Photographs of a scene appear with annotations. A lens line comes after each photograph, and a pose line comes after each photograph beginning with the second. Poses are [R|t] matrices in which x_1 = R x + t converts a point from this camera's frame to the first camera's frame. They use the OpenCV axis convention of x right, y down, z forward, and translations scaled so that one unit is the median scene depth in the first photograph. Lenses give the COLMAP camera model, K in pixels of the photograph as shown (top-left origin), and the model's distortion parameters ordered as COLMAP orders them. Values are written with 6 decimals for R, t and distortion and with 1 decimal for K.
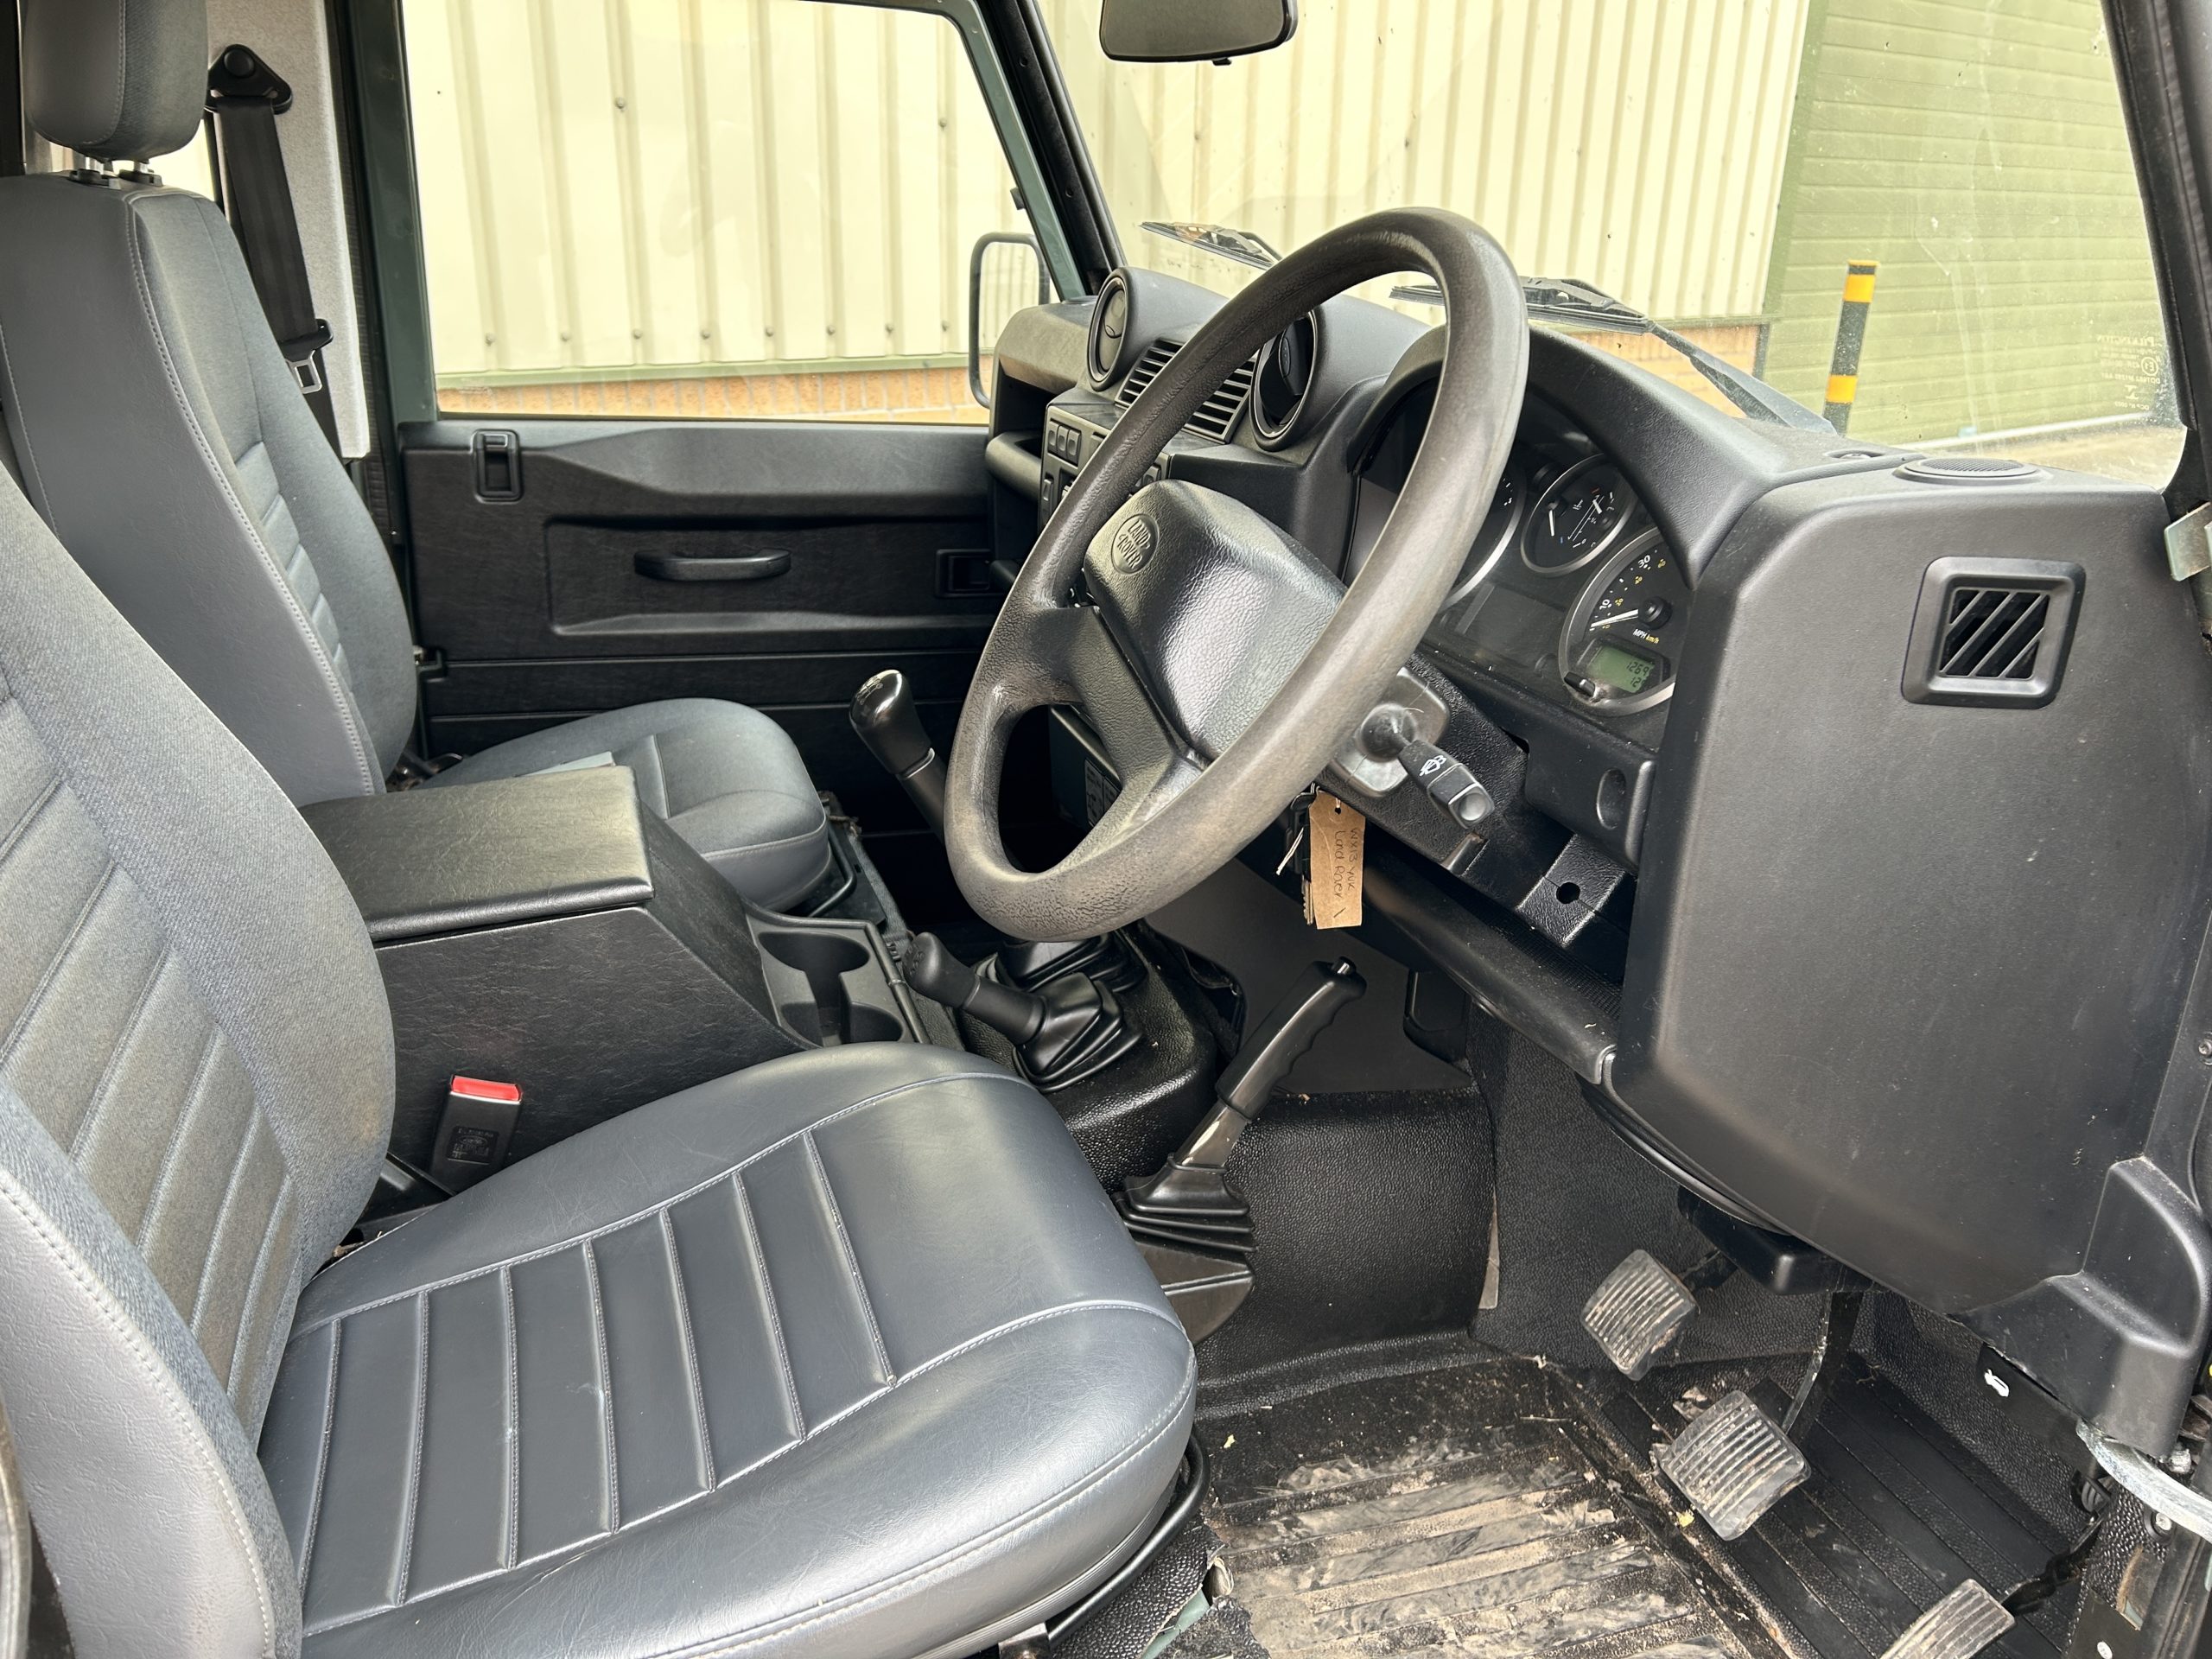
lens RADIAL K [[1667.0, 0, 1106.3], [0, 1667.0, 828.3], [0, 0, 1]] dist [0.061734, -0.064070]
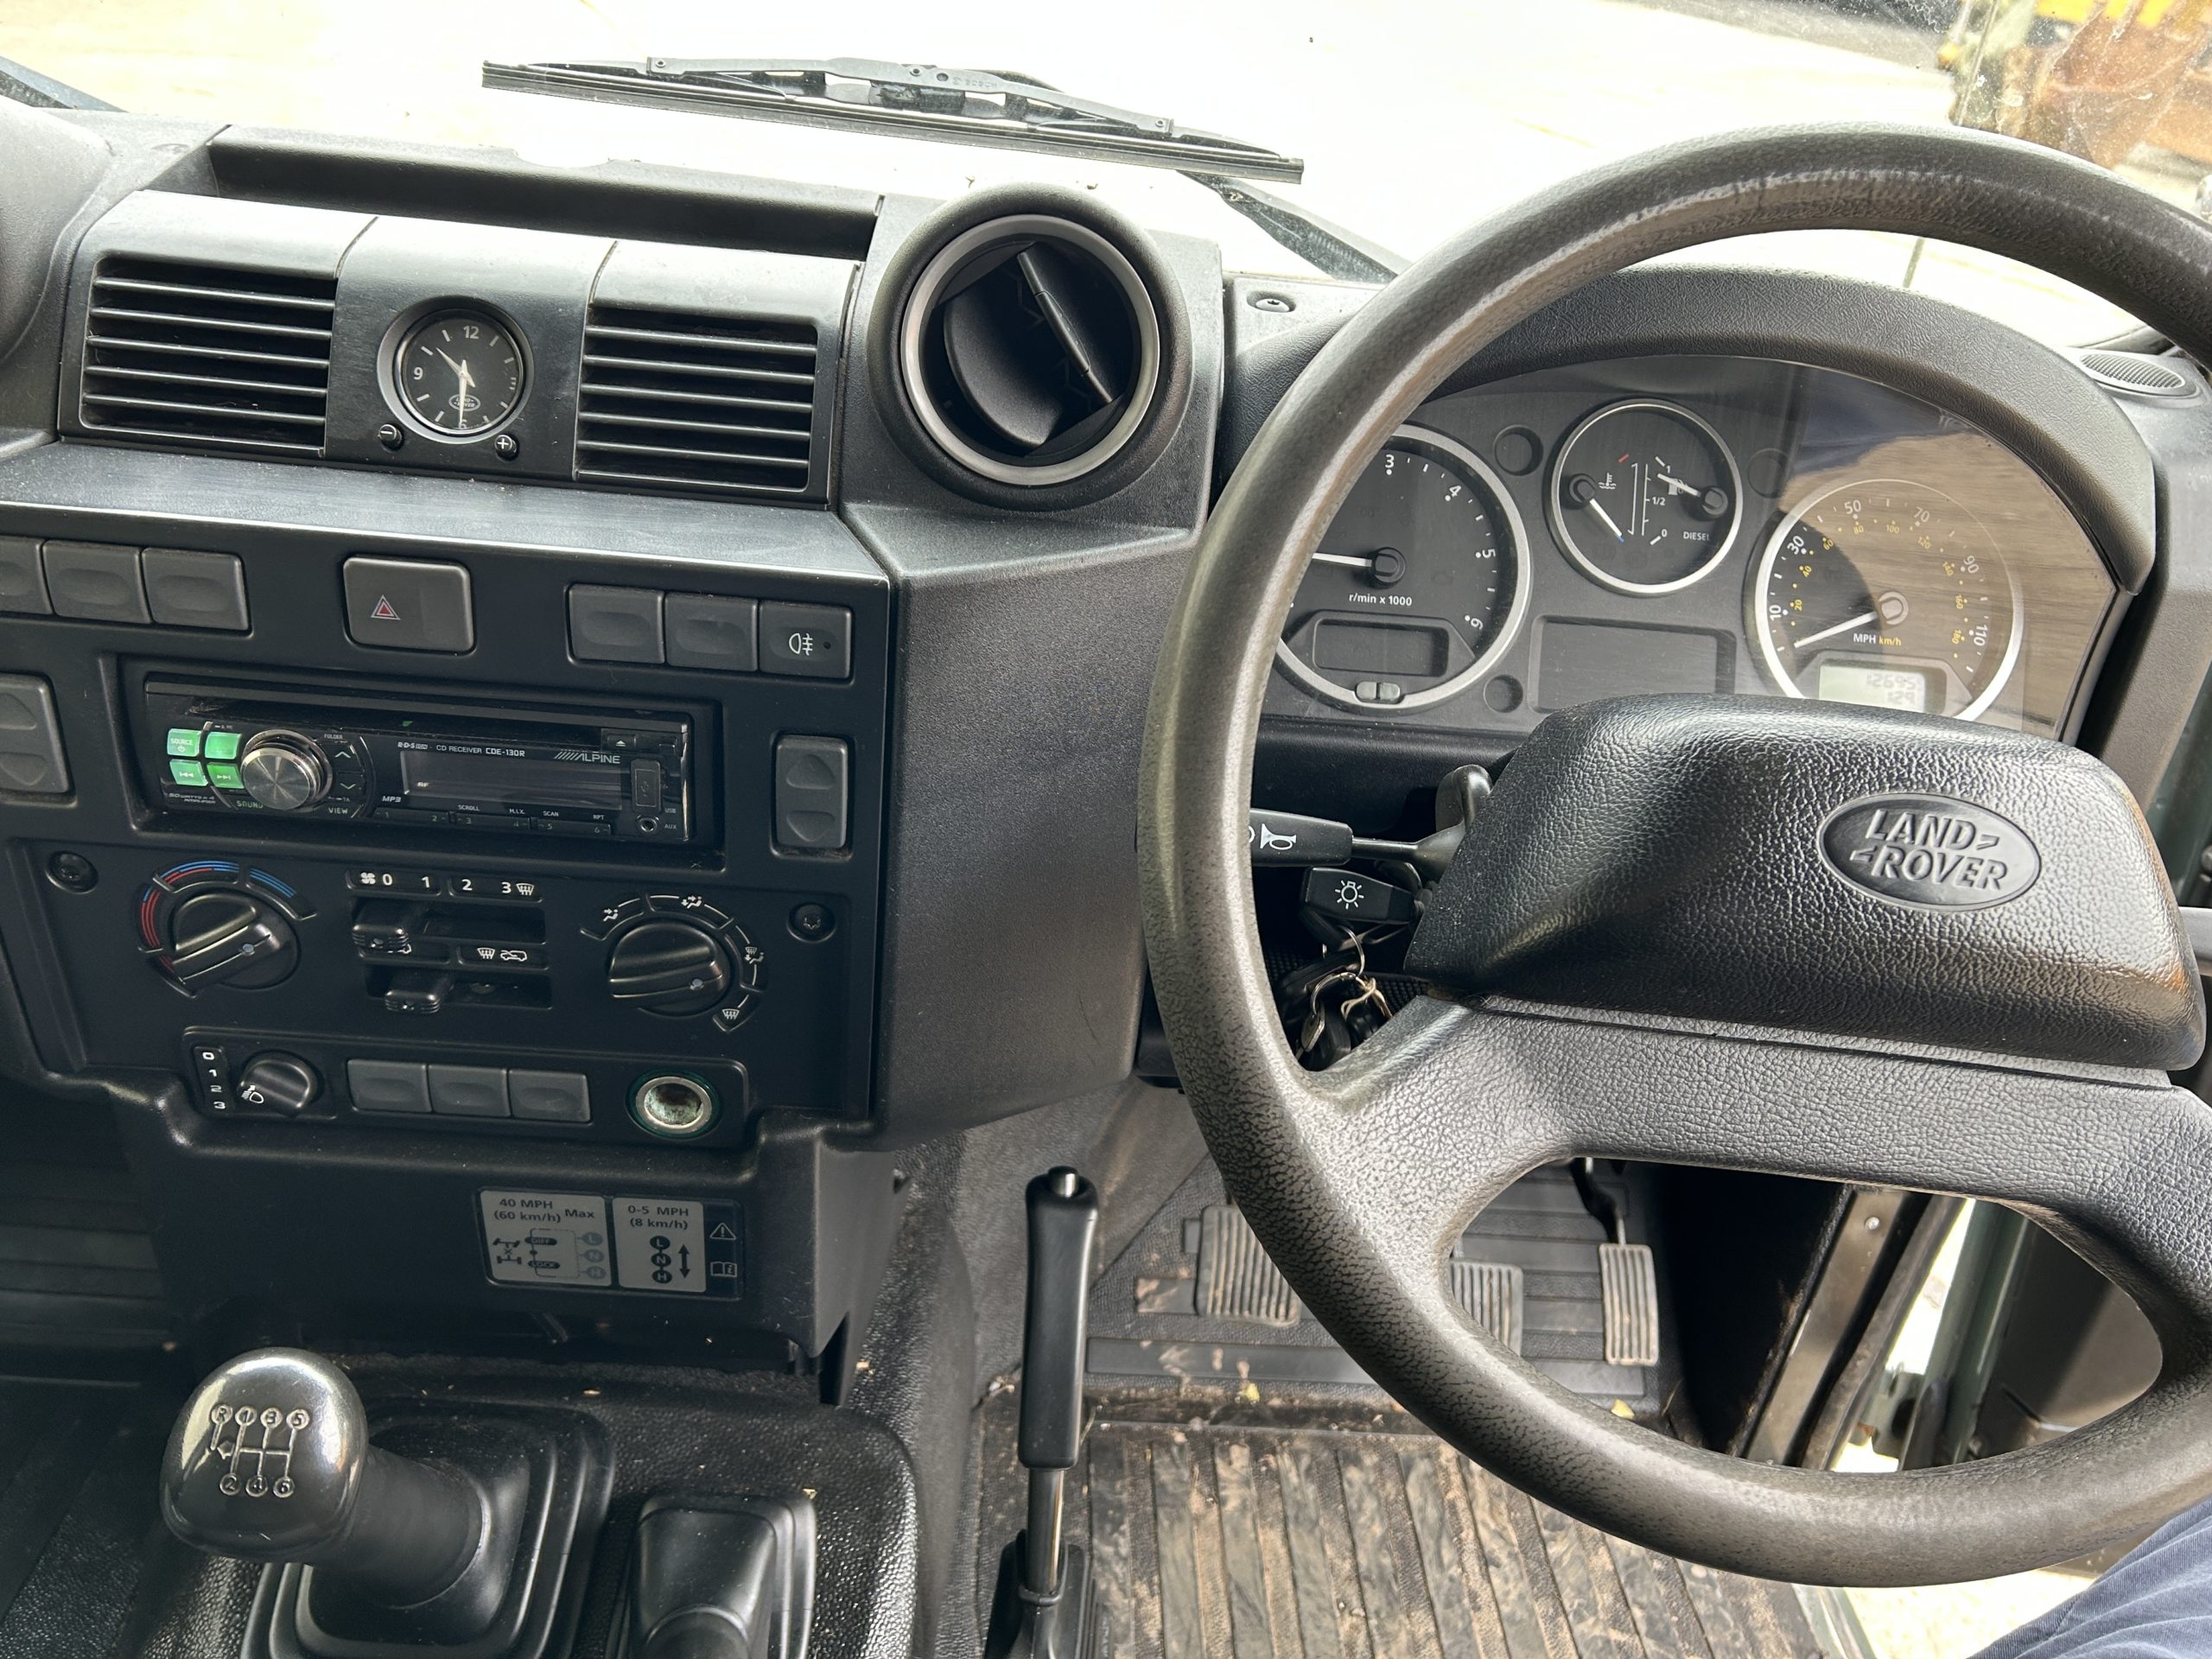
lens RADIAL K [[1667.0, 0, 1106.6], [0, 1667.0, 825.5], [0, 0, 1]] dist [0.061734, -0.064070]
pose [[0.285537, -0.468054, 0.836297, -0.336840], [0.249838, 0.878808, 0.406544, -0.292128], [-0.925229, 0.092856, 0.367870, 0.684078]]
